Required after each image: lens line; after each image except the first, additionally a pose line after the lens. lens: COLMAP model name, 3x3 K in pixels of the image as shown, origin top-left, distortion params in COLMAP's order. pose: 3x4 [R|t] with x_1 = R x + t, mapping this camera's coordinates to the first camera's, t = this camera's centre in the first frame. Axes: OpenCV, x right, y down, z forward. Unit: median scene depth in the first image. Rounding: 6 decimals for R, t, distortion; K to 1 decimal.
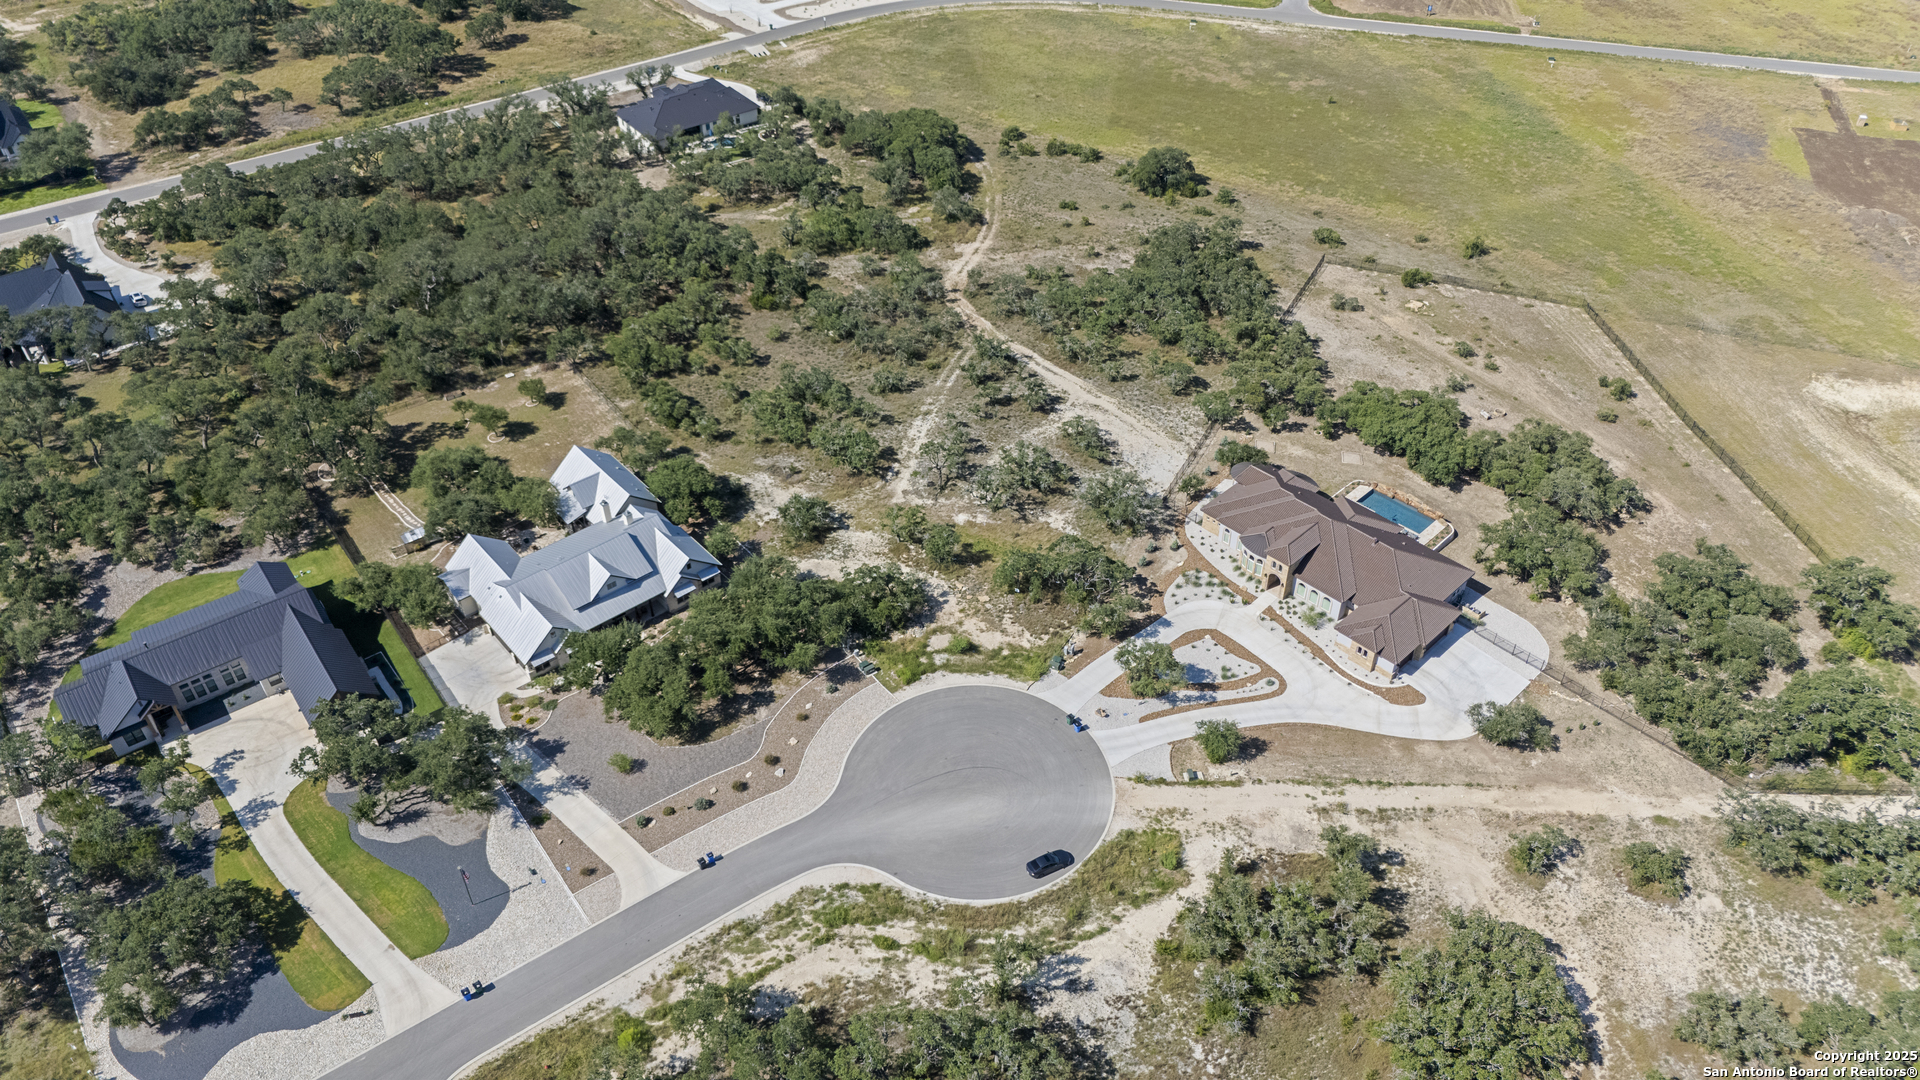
lens RADIAL K [[1422.1, 0, 961.9], [0, 1422.1, 539.2], [0, 0, 1]] dist [0.064103, -0.062949]
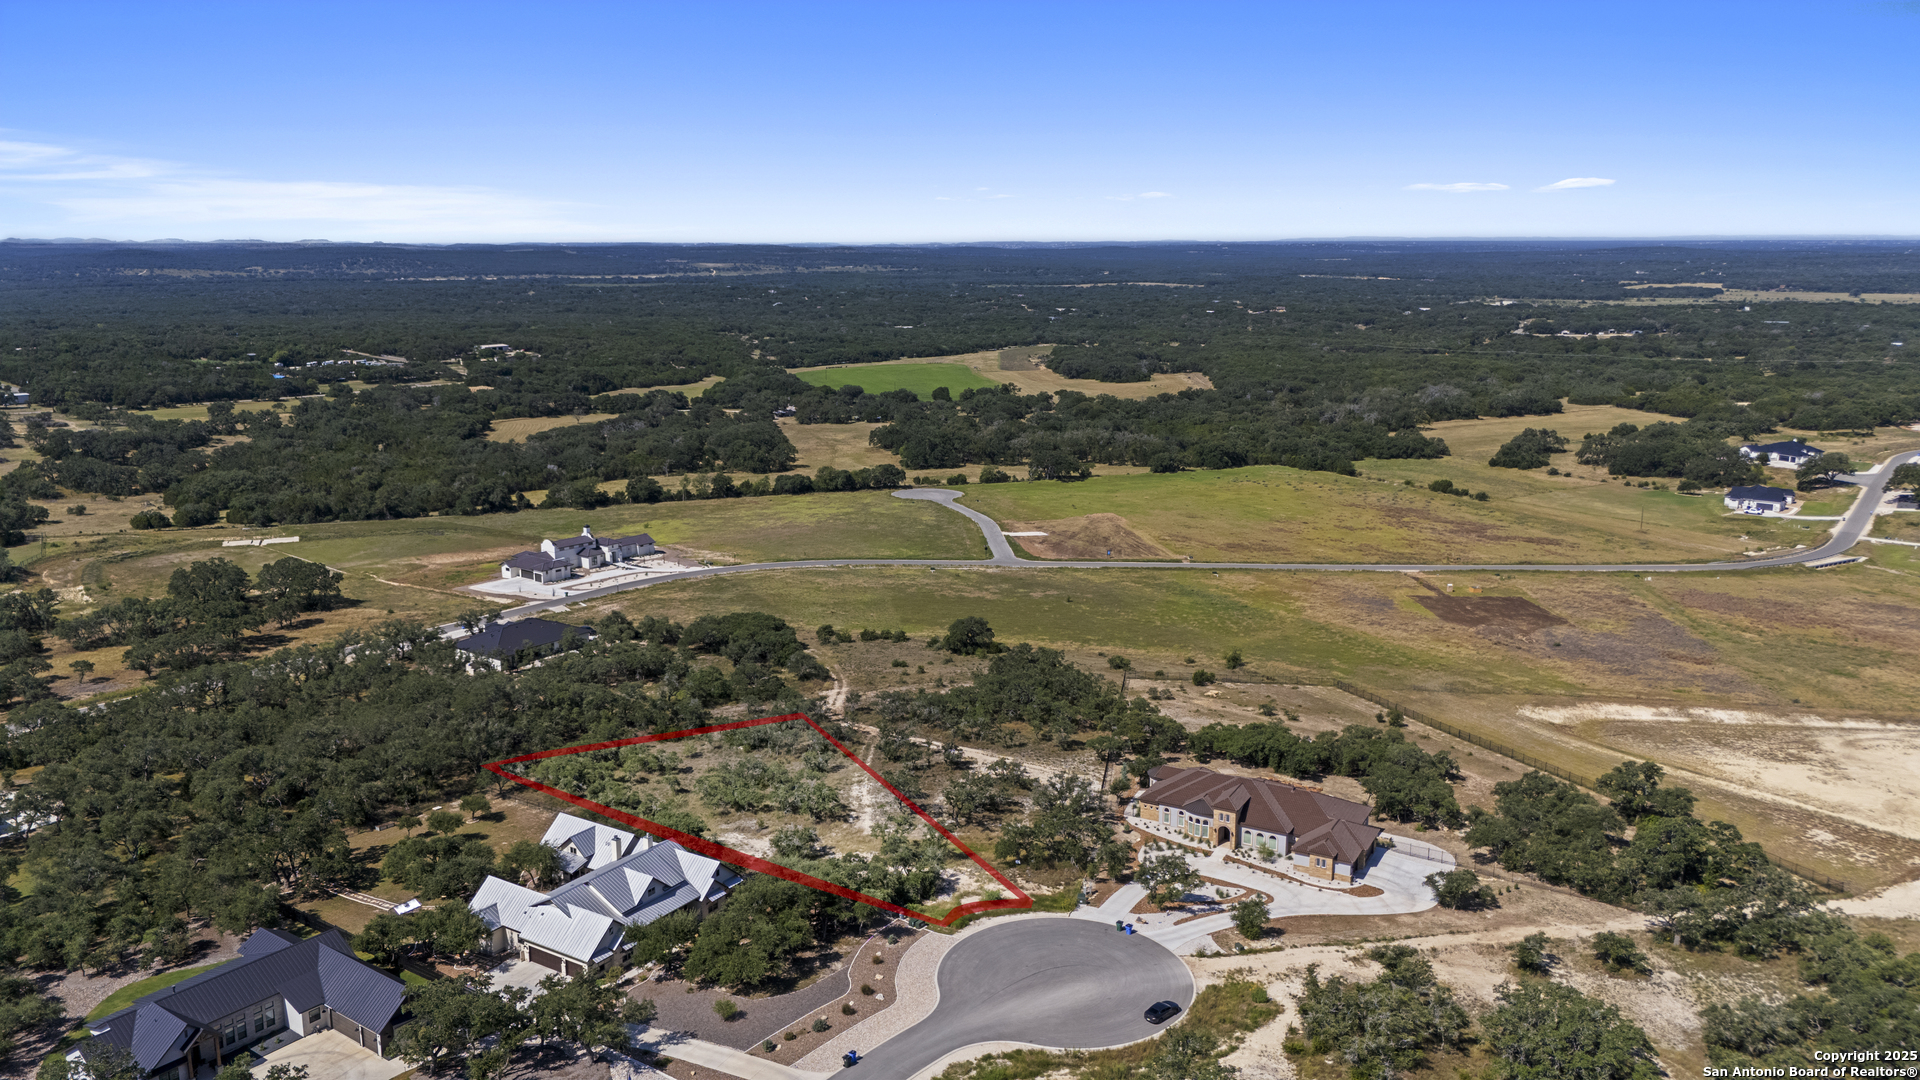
lens RADIAL K [[1422.1, 0, 961.0], [0, 1422.1, 537.2], [0, 0, 1]] dist [0.064103, -0.062949]
pose [[0.955715, -0.050962, 0.289847, -0.260223], [0.183682, 0.872797, -0.452201, 0.258274], [-0.229933, 0.485415, 0.843506, -0.033796]]
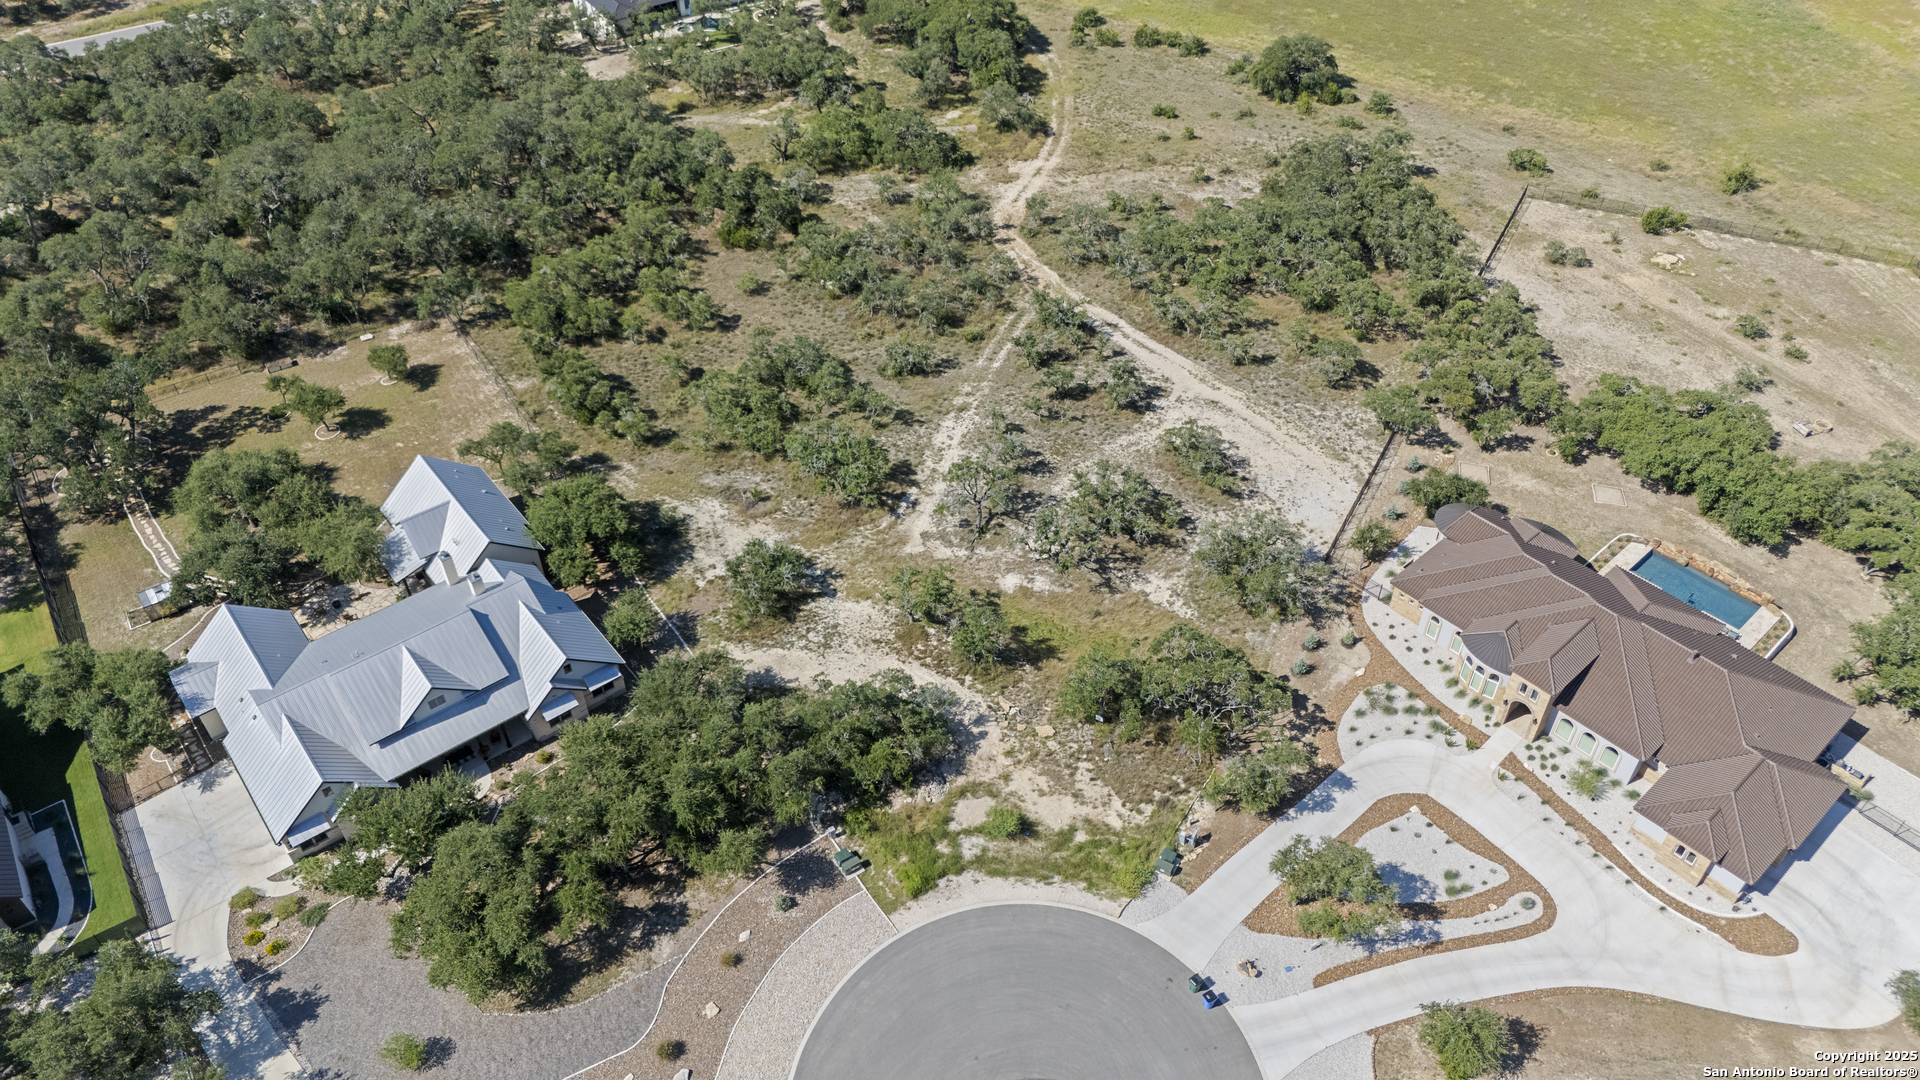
lens RADIAL K [[1422.1, 0, 964.4], [0, 1422.1, 532.3], [0, 0, 1]] dist [0.064103, -0.062949]
pose [[0.999348, 0.024673, -0.026355, -0.004546], [-0.023626, 0.998947, 0.039328, -0.056967], [0.027298, -0.038679, 0.998879, 0.324153]]
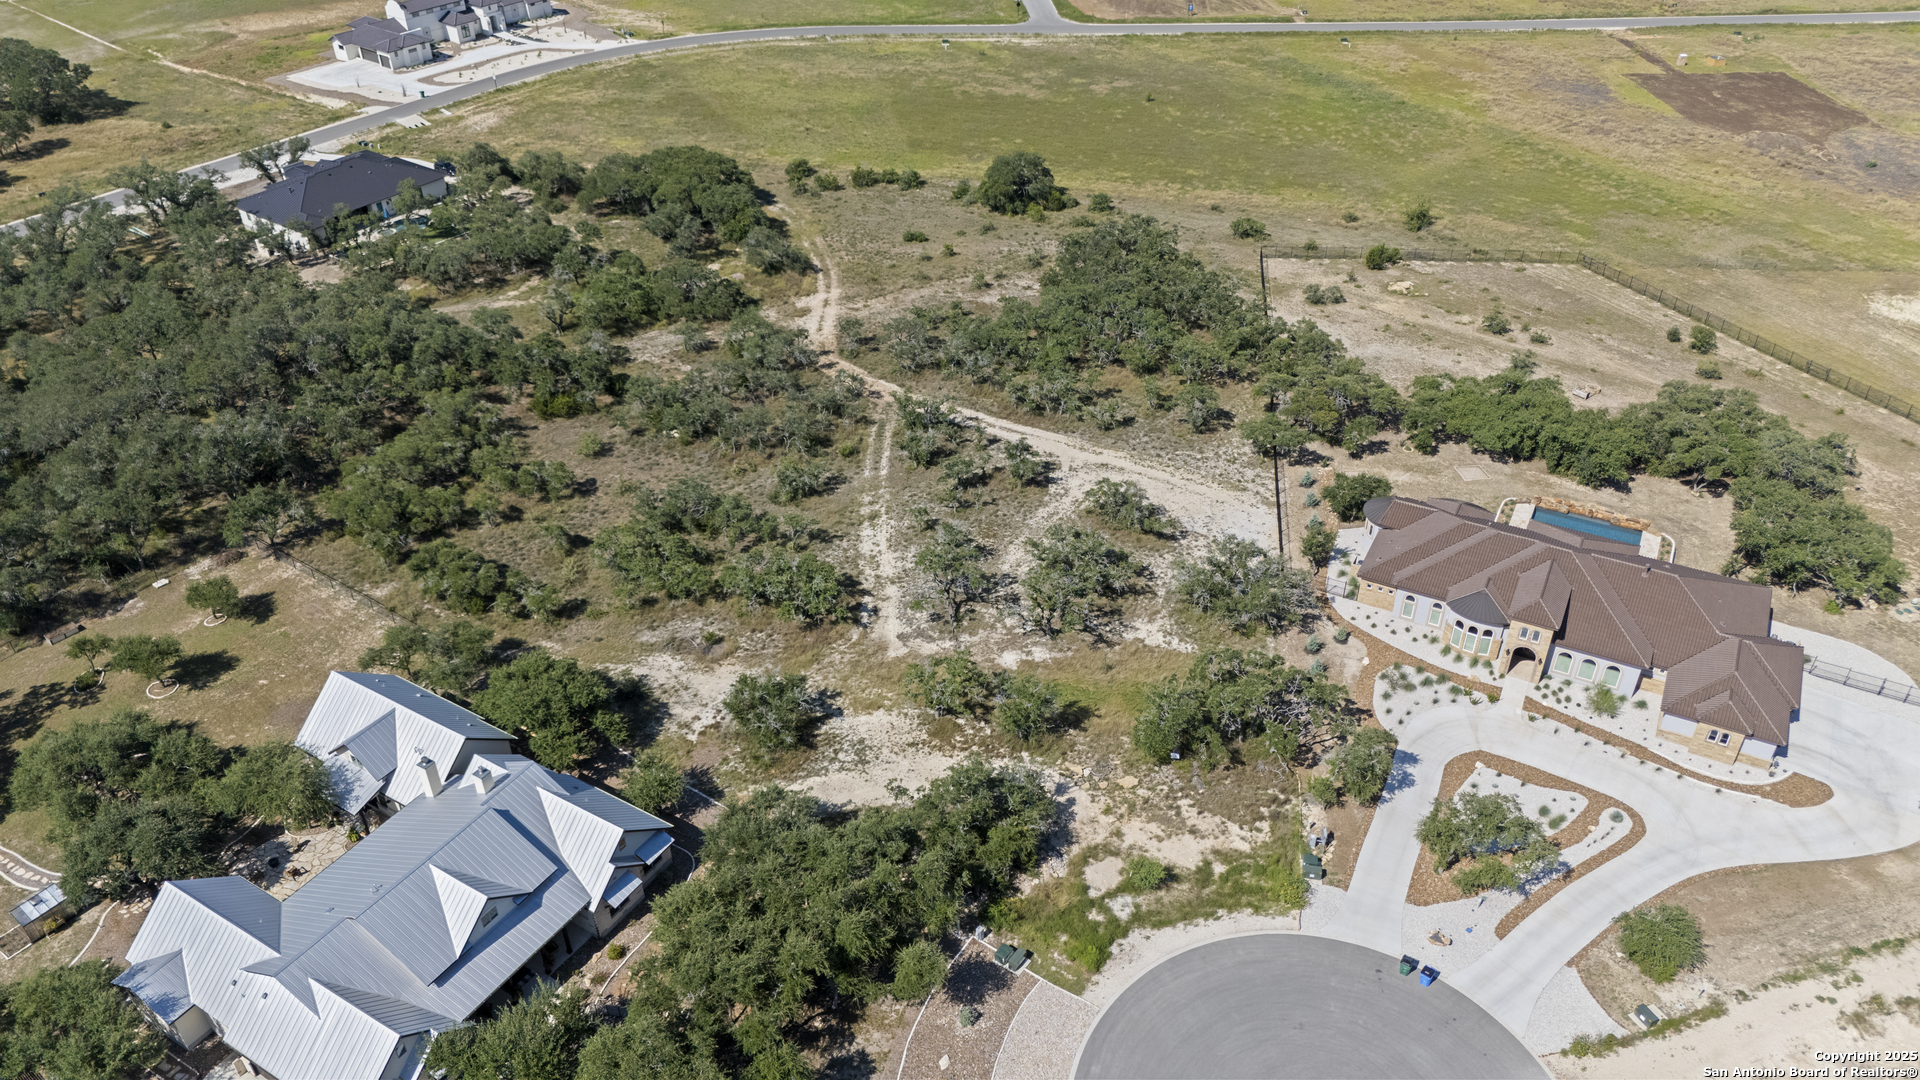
lens RADIAL K [[1422.1, 0, 961.9], [0, 1422.1, 529.4], [0, 0, 1]] dist [0.064103, -0.062949]
pose [[0.950933, -0.175827, 0.254583, -0.155522], [0.200229, 0.977016, -0.073134, -0.026963], [-0.235872, 0.120520, 0.964282, 0.357842]]
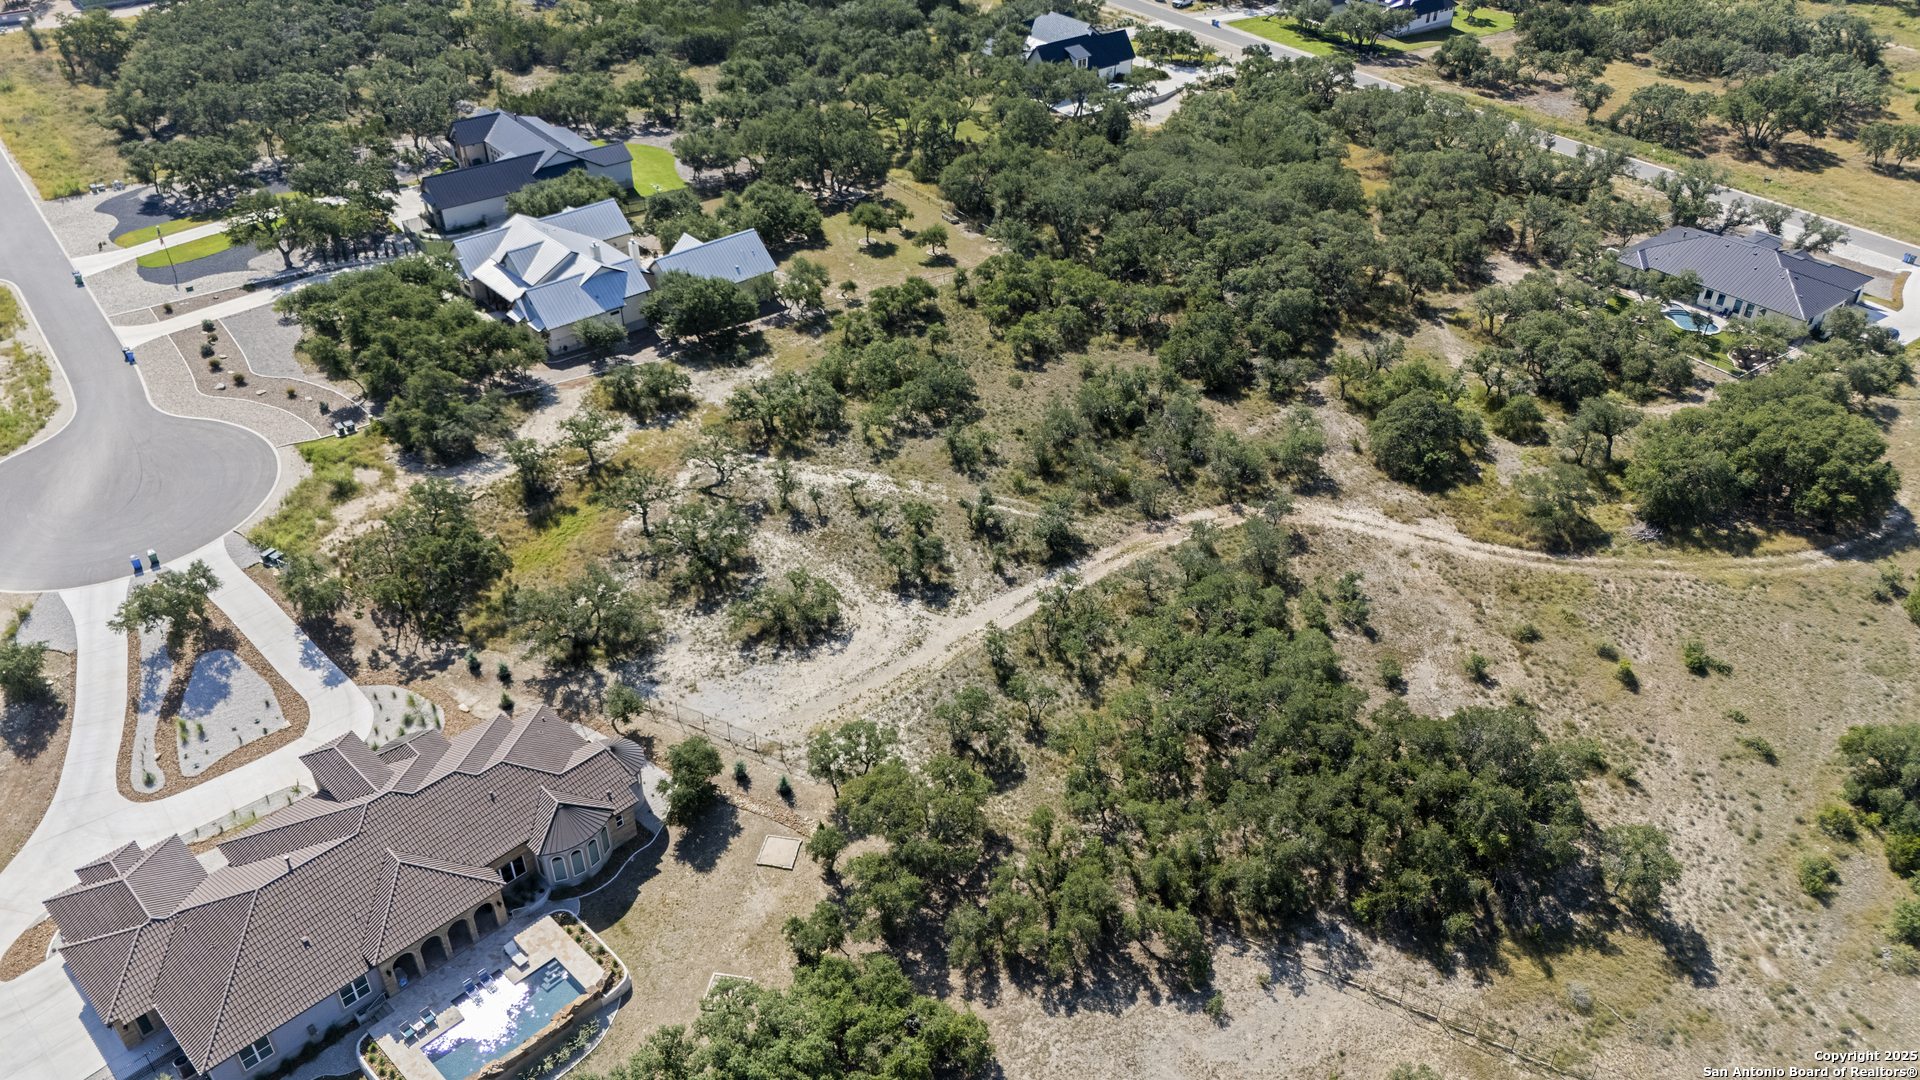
lens RADIAL K [[1422.1, 0, 955.6], [0, 1422.1, 535.2], [0, 0, 1]] dist [0.064103, -0.062949]
pose [[0.018926, 0.575838, -0.817345, 0.552715], [-0.648729, 0.629118, 0.428207, -0.386507], [0.760784, 0.522131, 0.385469, 0.775549]]
